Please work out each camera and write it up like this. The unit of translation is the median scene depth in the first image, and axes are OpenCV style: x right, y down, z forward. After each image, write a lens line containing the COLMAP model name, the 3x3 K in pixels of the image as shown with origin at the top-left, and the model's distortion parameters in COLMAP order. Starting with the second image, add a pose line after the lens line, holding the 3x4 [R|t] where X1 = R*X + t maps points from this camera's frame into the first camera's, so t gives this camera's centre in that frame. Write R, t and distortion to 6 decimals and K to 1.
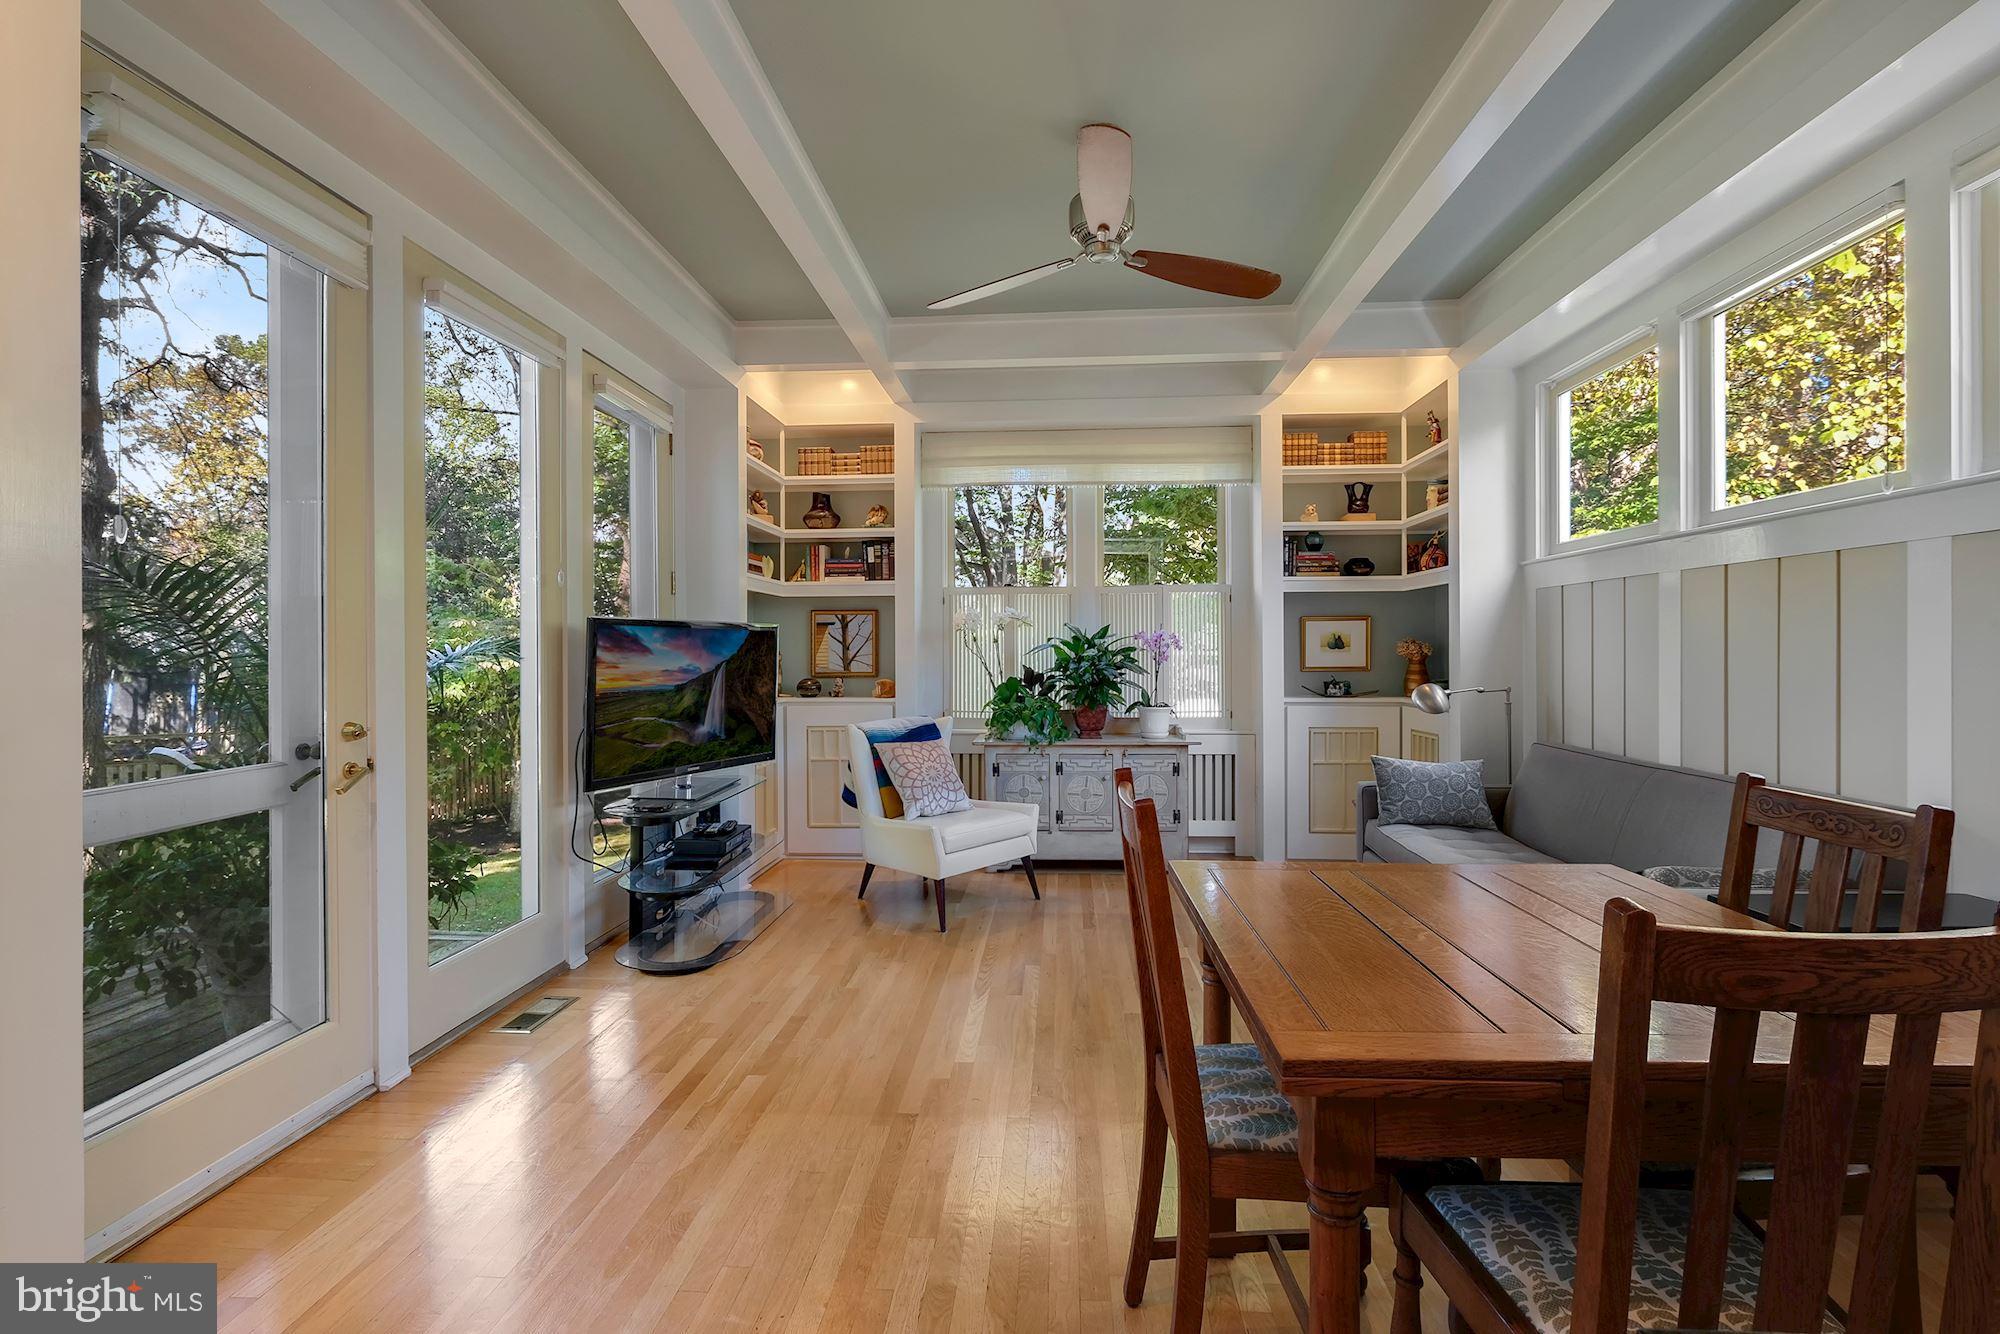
lens RADIAL K [[891.7, 0, 1008.4], [0, 891.7, 660.2], [0, 0, 1]] dist [-0.000711, 0.000067]
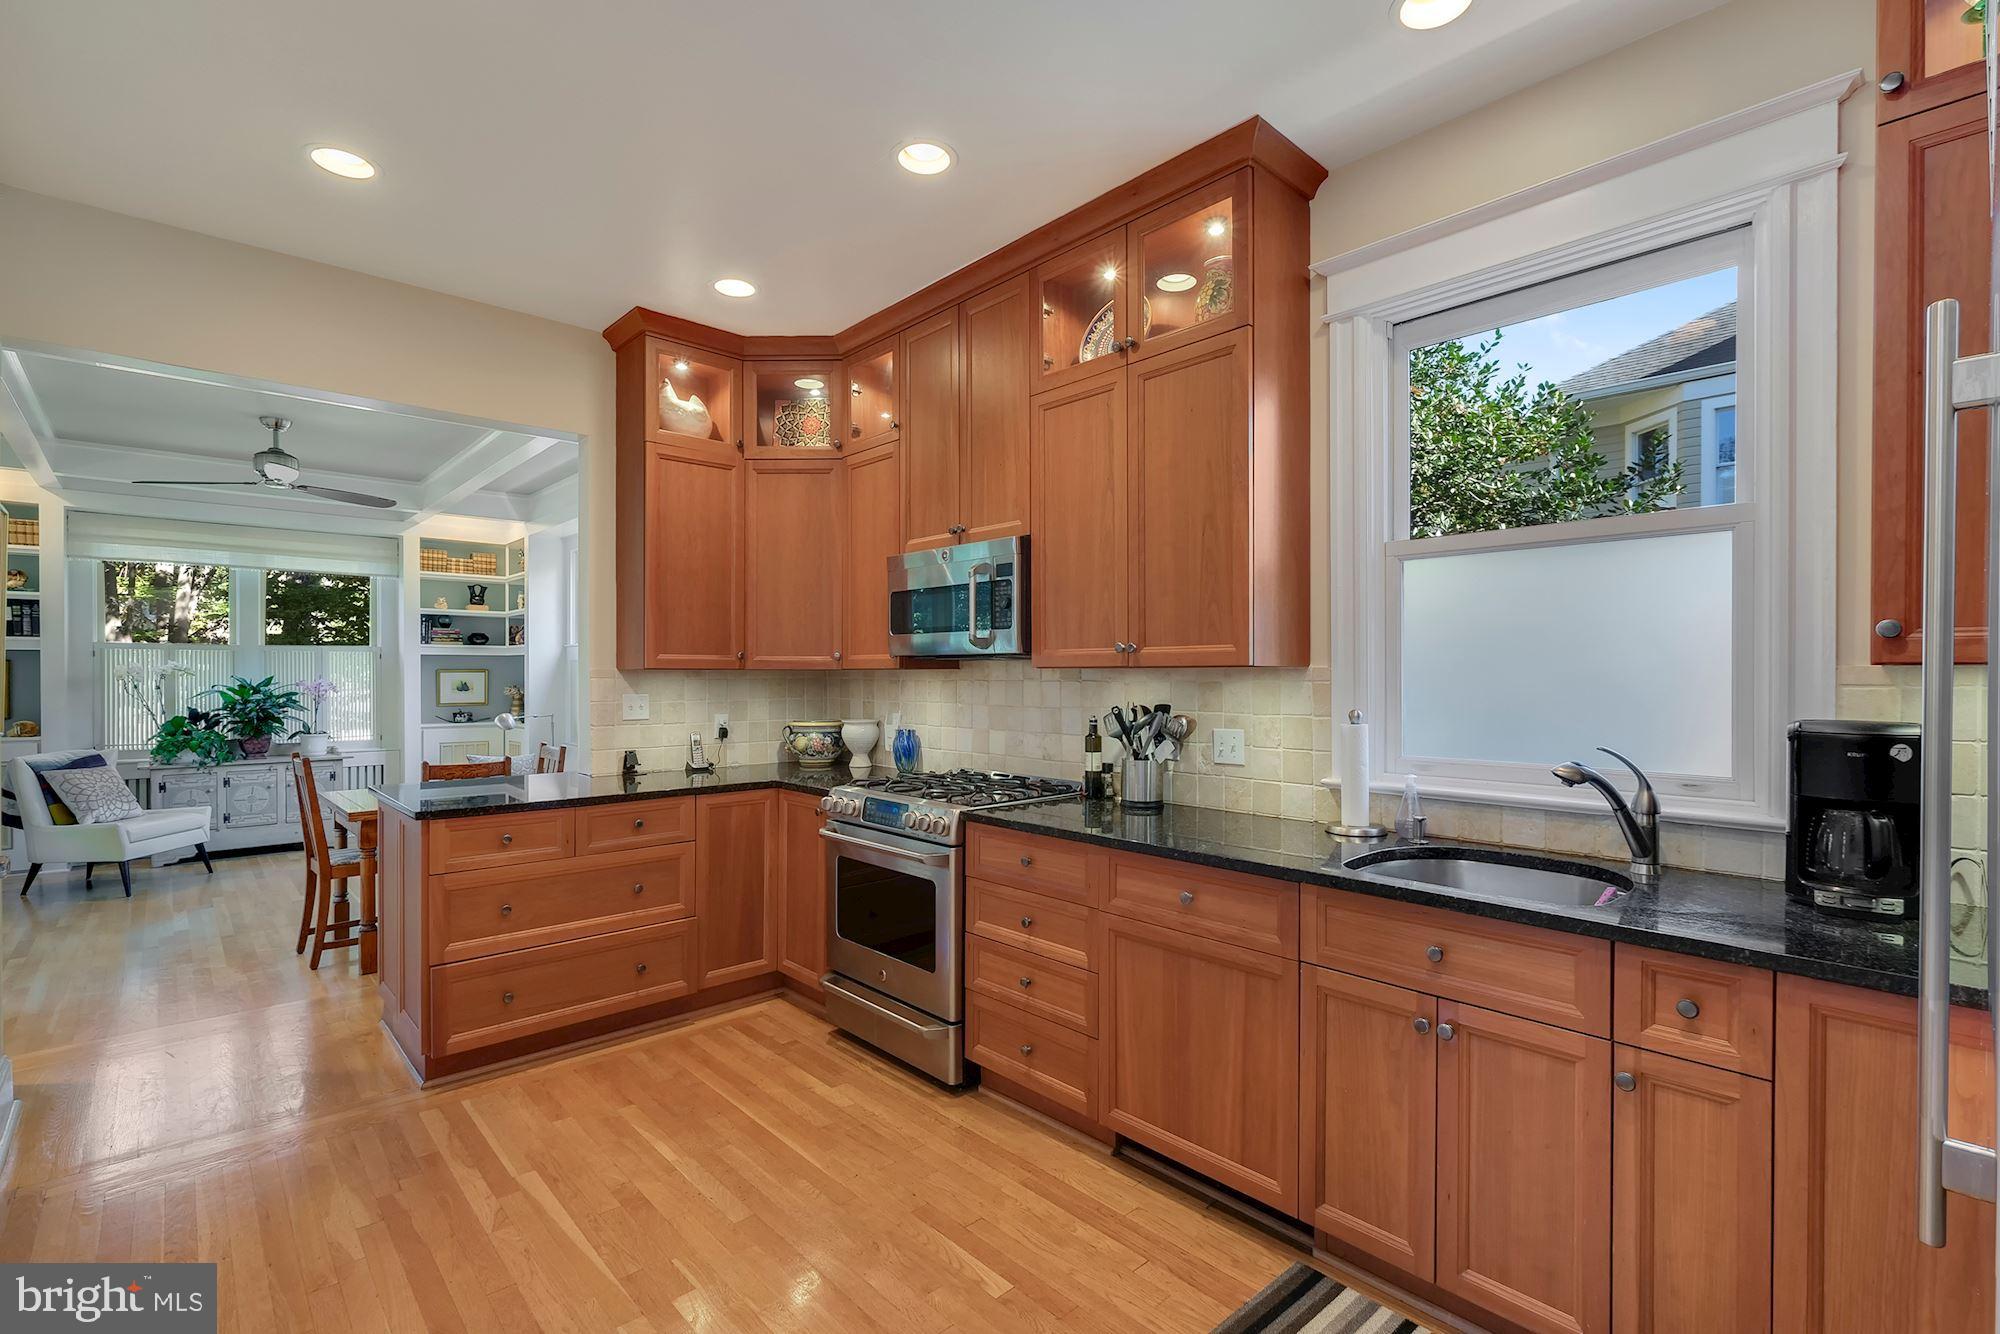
lens RADIAL K [[891.7, 0, 1003.5], [0, 891.7, 679.3], [0, 0, 1]] dist [-0.000711, 0.000067]
pose [[0.686733, 0.000351, 0.726910, -0.115695], [0.002643, 0.999992, -0.002980, -0.028048], [-0.726905, 0.003968, 0.686726, -0.783179]]
